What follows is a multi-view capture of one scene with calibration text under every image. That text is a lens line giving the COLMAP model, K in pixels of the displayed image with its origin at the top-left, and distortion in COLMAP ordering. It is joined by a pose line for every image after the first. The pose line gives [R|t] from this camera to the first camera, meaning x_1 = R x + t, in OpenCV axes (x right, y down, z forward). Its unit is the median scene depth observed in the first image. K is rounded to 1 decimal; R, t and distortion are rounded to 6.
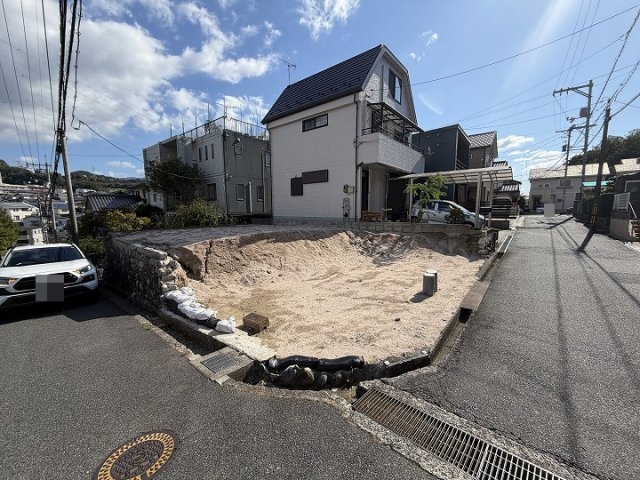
lens RADIAL K [[254.9, 0, 318.7], [0, 254.9, 240.5], [0, 0, 1]] dist [0.000994, -0.000293]
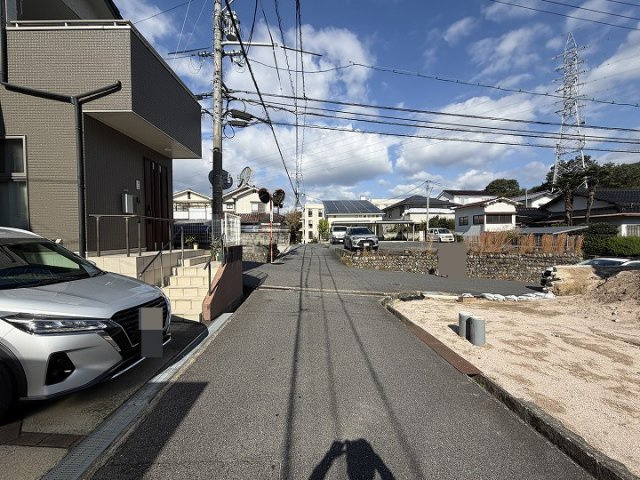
lens RADIAL K [[254.9, 0, 317.5], [0, 254.9, 236.2], [0, 0, 1]] dist [0.000994, -0.000293]
pose [[-0.734969, 0.017577, -0.677873, 0.860574], [-0.064897, 0.993252, 0.096117, -0.110942], [0.674988, 0.114634, -0.728869, 0.778522]]
